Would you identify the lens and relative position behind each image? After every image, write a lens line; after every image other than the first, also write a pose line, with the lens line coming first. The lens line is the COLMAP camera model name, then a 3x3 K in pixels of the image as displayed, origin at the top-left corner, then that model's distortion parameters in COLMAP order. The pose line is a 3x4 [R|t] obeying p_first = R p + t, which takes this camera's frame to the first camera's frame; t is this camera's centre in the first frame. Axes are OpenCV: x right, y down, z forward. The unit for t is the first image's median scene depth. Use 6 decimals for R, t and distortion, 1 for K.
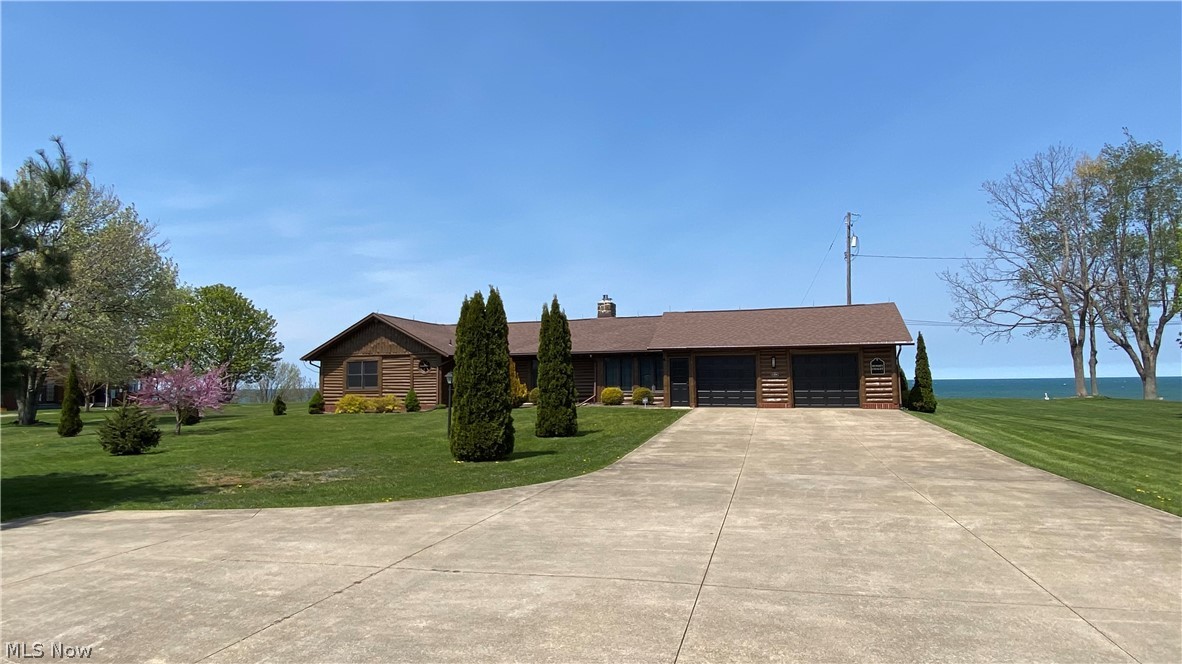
lens RADIAL K [[681.7, 0, 591.9], [0, 681.7, 332.7], [0, 0, 1]] dist [0.007353, -0.002997]
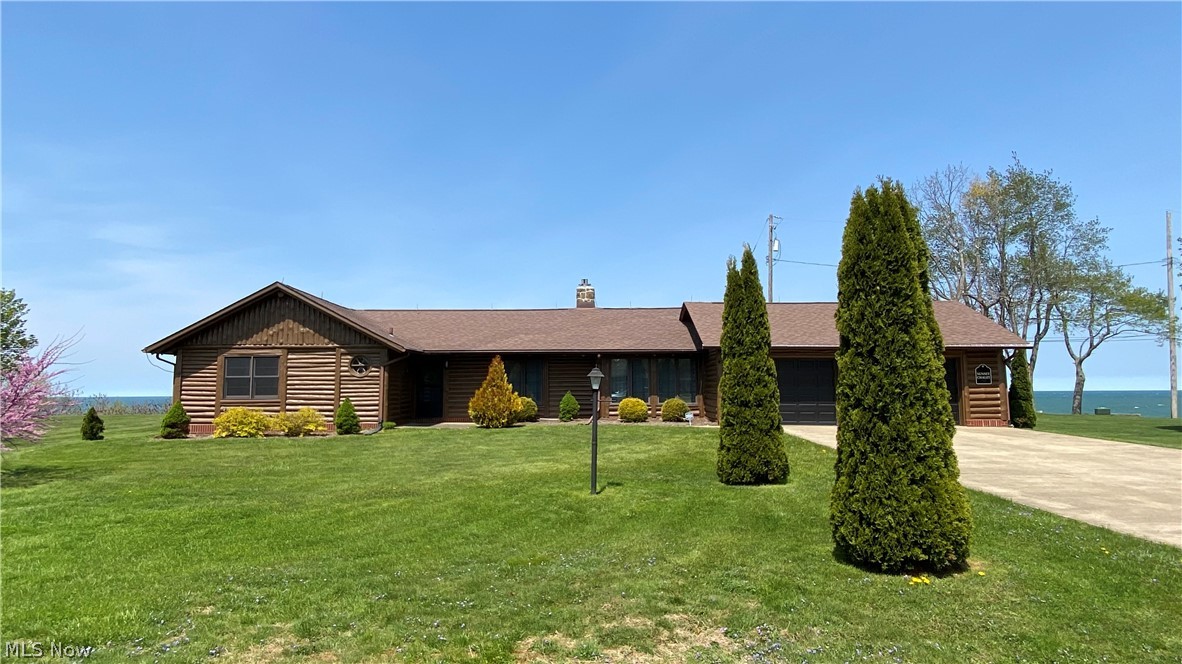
lens RADIAL K [[681.7, 0, 590.5], [0, 681.7, 330.7], [0, 0, 1]] dist [0.007353, -0.002997]
pose [[0.957640, 0.033553, 0.286008, -0.216212], [-0.028257, 0.999345, -0.022628, 0.023345], [-0.286580, 0.013587, 0.957960, 0.283483]]
